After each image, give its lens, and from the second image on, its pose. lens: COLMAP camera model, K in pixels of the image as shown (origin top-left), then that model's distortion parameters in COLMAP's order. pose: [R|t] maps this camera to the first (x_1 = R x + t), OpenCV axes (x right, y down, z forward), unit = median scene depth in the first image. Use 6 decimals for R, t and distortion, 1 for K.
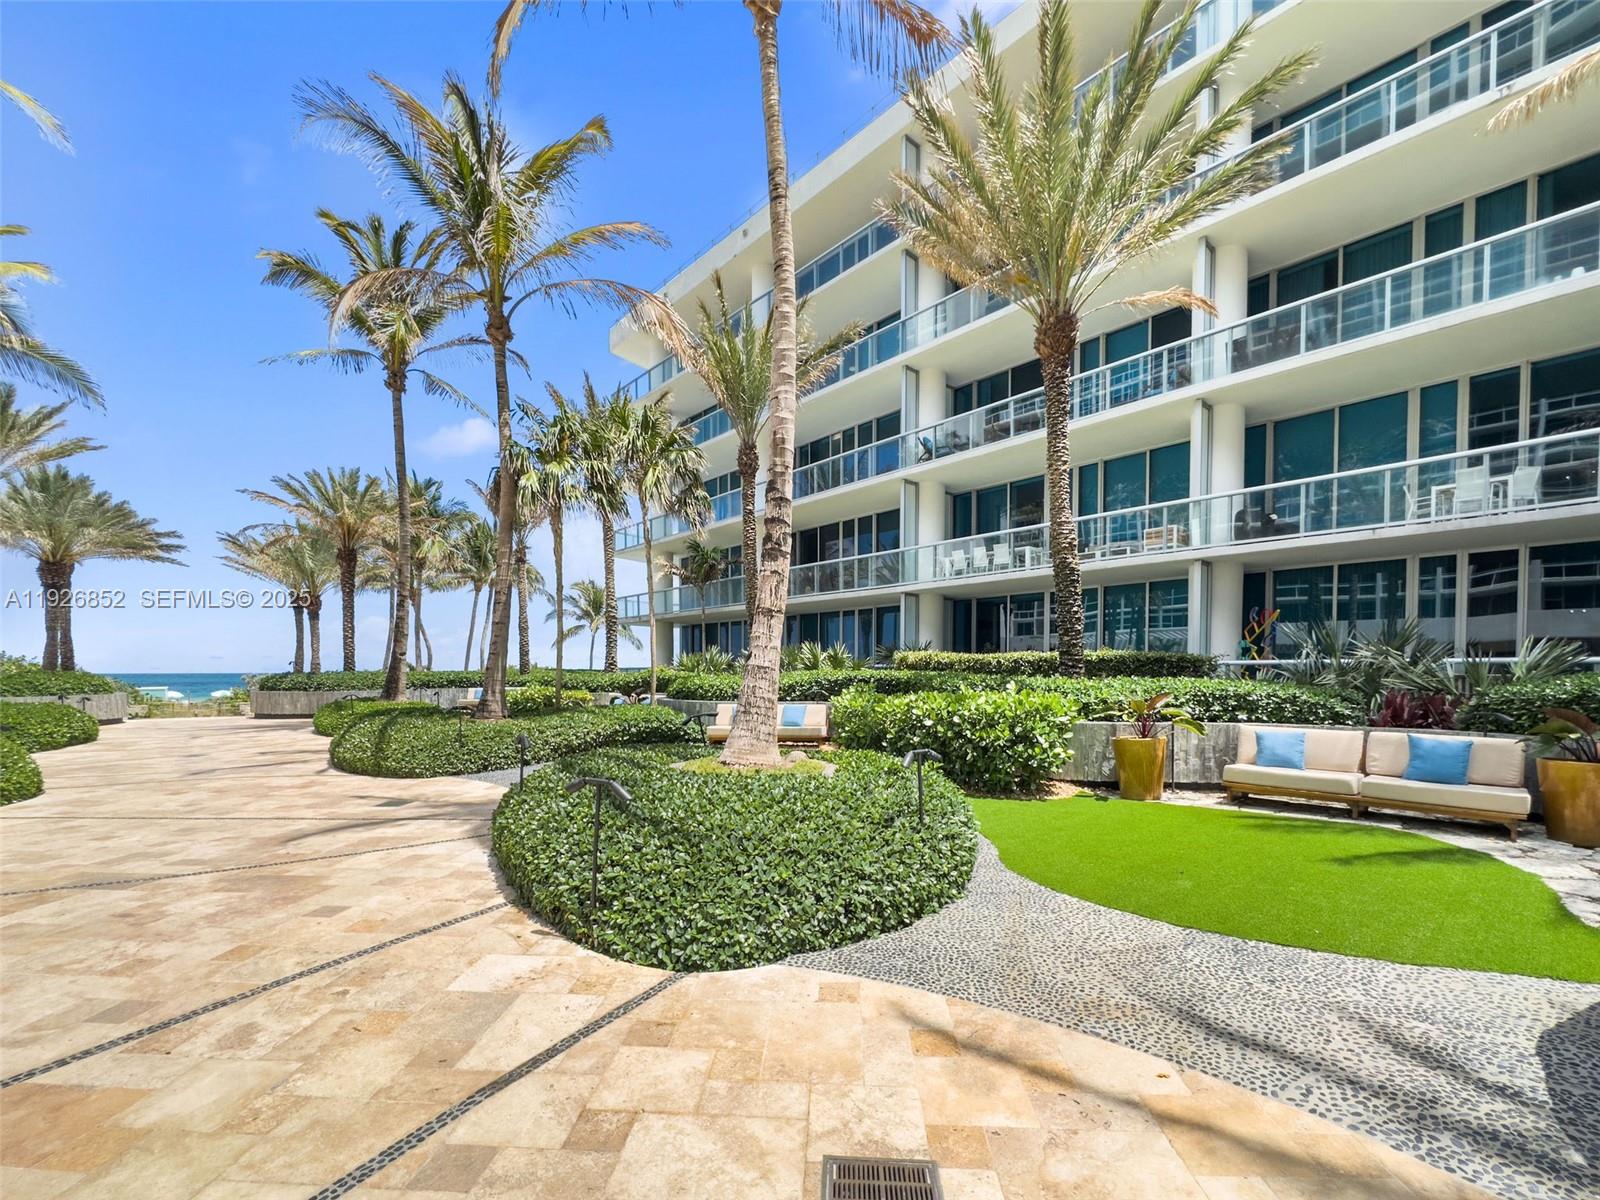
lens RADIAL K [[640.0, 0, 799.0], [0, 640.0, 617.6], [0, 0, 1]] dist [0.000042, -0.000010]
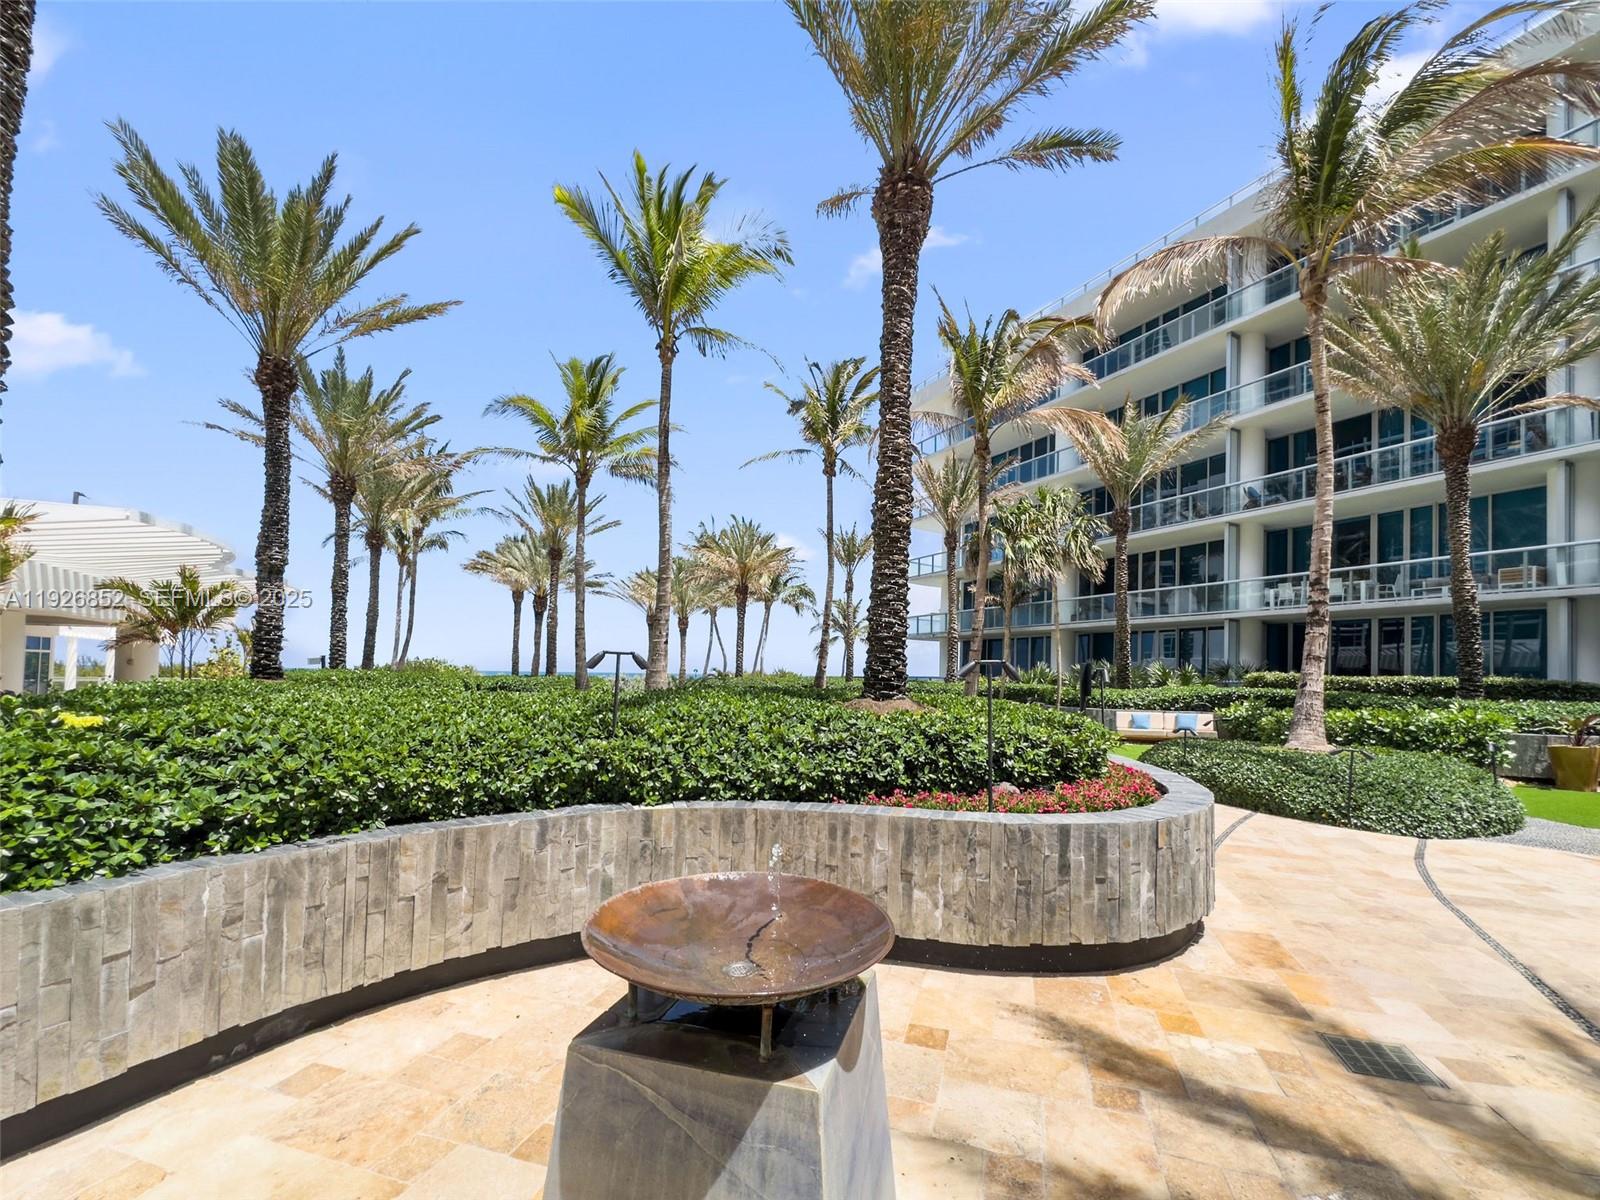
lens RADIAL K [[642.3, 0, 800.0], [0, 642.3, 600.0], [0, 0, 1]] dist [-0.002059, -0.000195]
pose [[0.975190, -0.008907, -0.221191, -0.441350], [0.001711, 0.999464, -0.032704, -0.048033], [0.221364, 0.031514, 0.974682, -0.407570]]
